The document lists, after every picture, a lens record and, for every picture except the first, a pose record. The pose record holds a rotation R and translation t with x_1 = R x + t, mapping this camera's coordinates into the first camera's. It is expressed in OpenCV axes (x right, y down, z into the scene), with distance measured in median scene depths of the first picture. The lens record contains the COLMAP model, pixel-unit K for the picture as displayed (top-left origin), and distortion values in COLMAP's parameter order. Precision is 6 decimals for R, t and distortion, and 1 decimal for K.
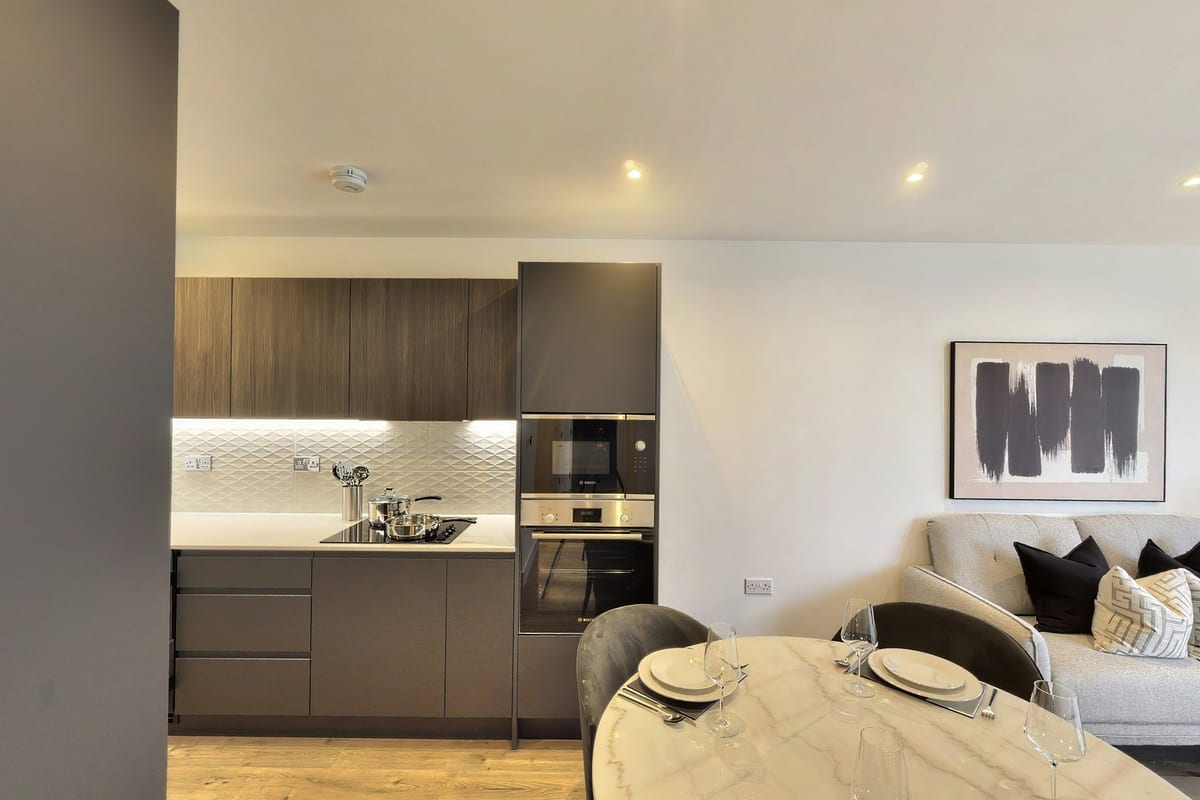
lens RADIAL K [[496.4, 0, 601.6], [0, 496.4, 409.6], [0, 0, 1]] dist [-0.004456, -0.000212]
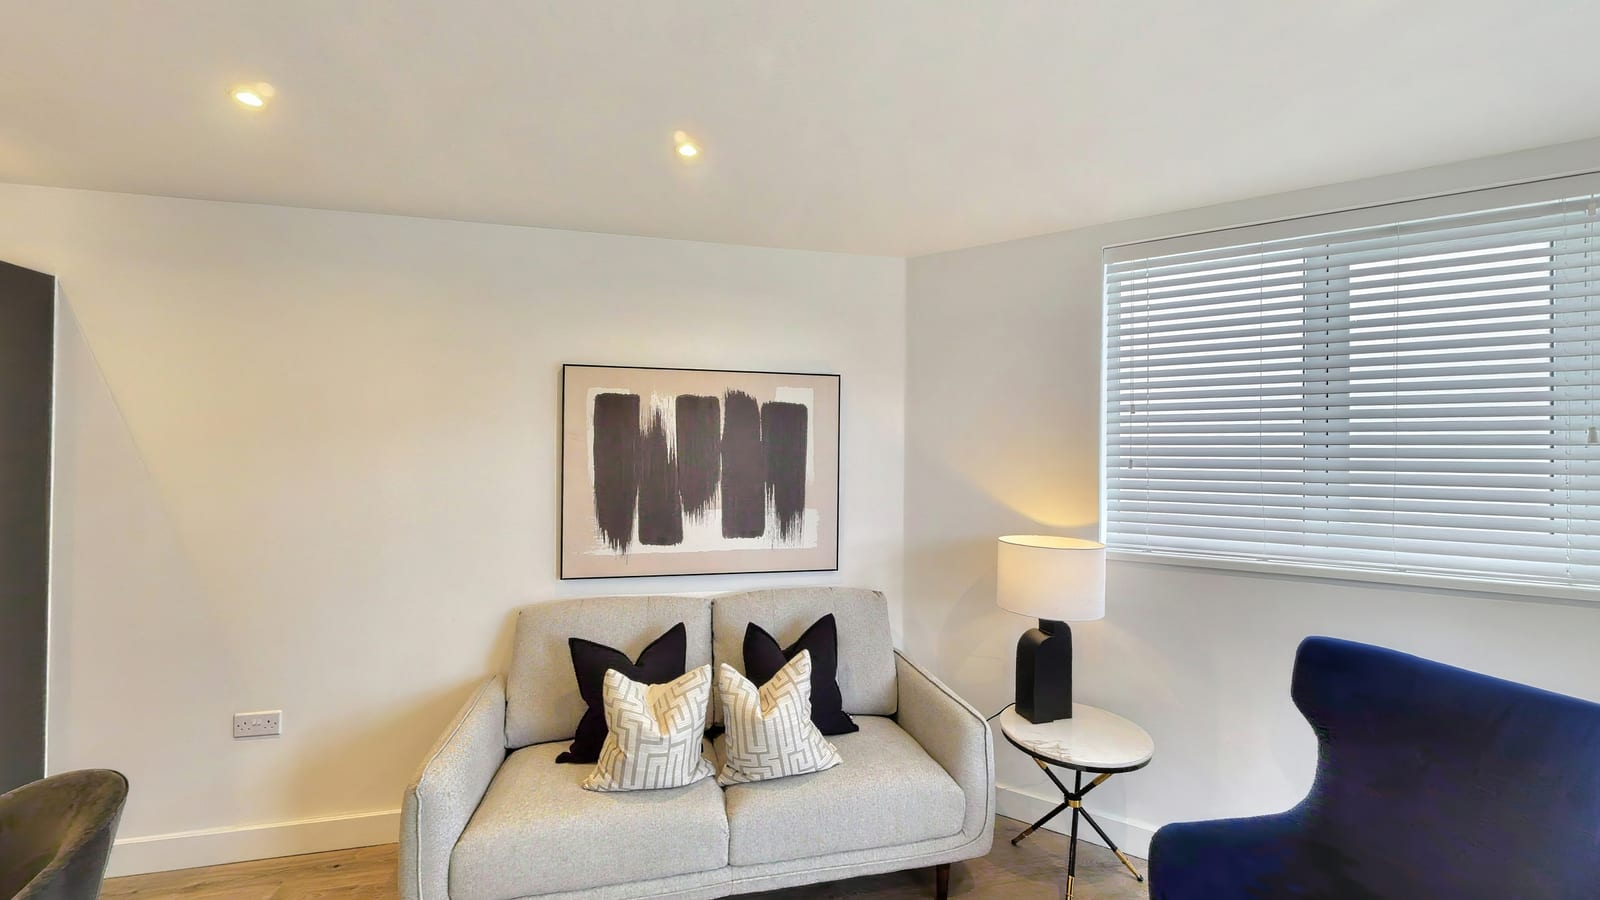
lens RADIAL K [[625.4, 0, 803.5], [0, 625.4, 456.0], [0, 0, 1]] dist [0.009386, -0.000389]
pose [[0.977891, -0.007283, 0.208989, 0.870048], [0.006156, 0.999963, 0.006039, -0.006023], [-0.209025, -0.004619, 0.977899, 0.016328]]
